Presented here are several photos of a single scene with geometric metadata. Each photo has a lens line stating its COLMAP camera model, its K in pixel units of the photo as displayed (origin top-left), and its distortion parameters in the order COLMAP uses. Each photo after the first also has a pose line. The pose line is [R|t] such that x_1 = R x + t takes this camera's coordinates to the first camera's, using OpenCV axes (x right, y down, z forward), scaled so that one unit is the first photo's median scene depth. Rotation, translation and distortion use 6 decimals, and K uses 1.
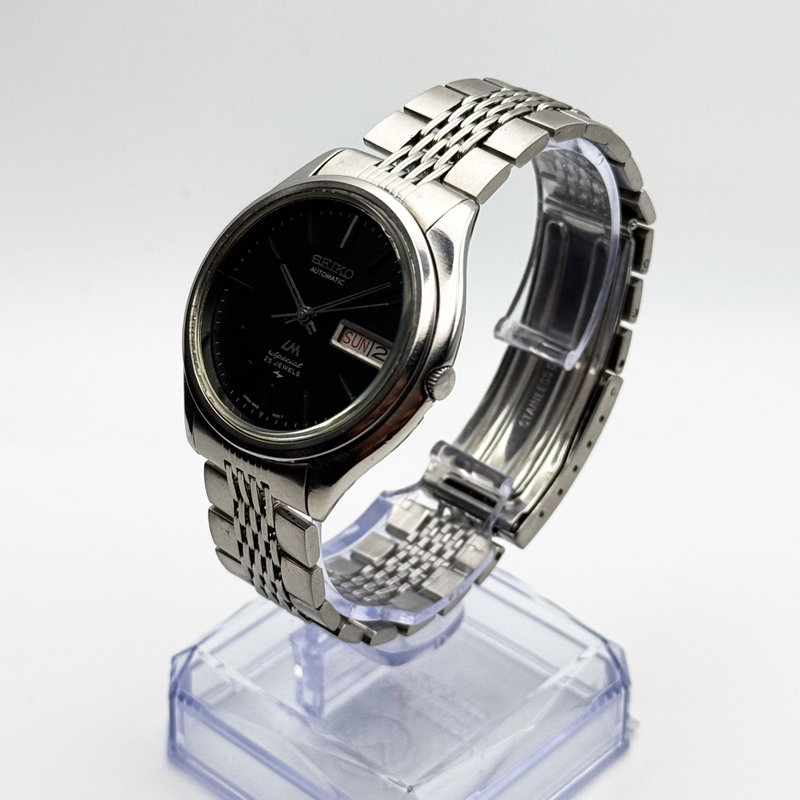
lens RADIAL K [[1978.7, 0, 424.5], [0, 1978.7, 417.6], [0, 0, 1]] dist [0.104939, 0.000000]
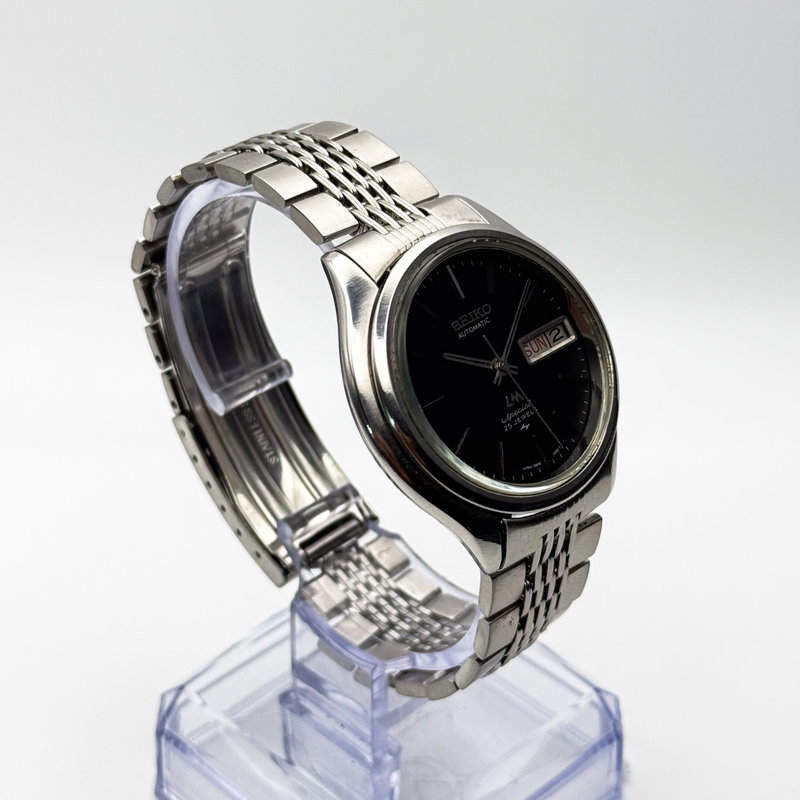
lens RADIAL K [[1978.7, 0, 398.5], [0, 1978.7, 406.7], [0, 0, 1]] dist [0.104939, 0.000000]
pose [[0.057751, -0.574892, 0.816189, -0.842535], [0.550615, 0.700305, 0.454308, -0.491698], [-0.832759, 0.423169, 0.356988, 0.665040]]
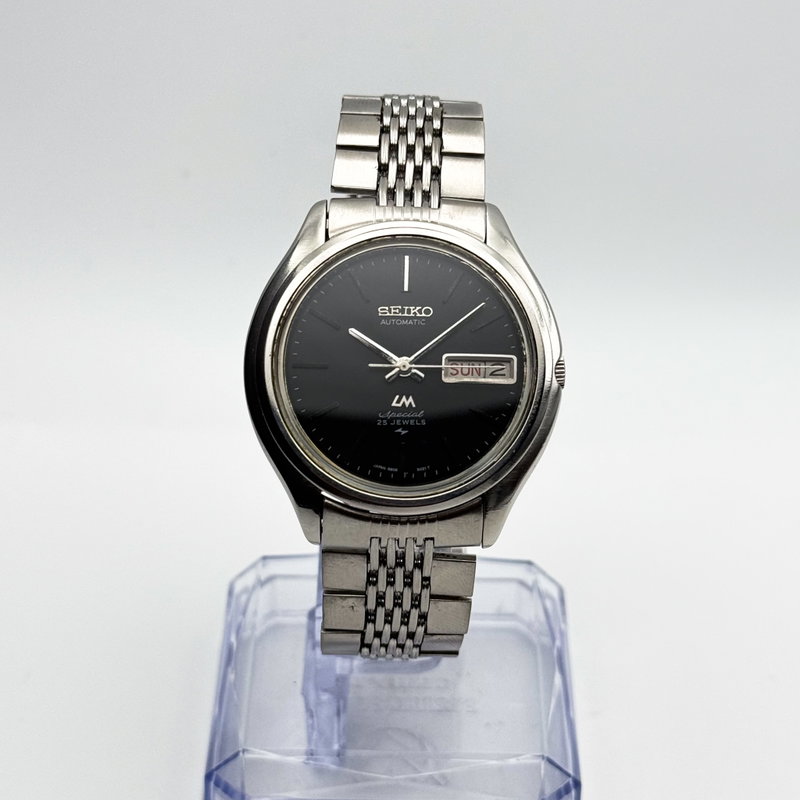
lens RADIAL K [[1978.7, 0, 401.0], [0, 1978.7, 397.4], [0, 0, 1]] dist [0.104939, 0.000000]
pose [[0.750014, -0.384394, 0.538256, -0.579575], [0.364825, 0.919221, 0.148106, -0.177699], [-0.551708, 0.085288, 0.829665, 0.162169]]
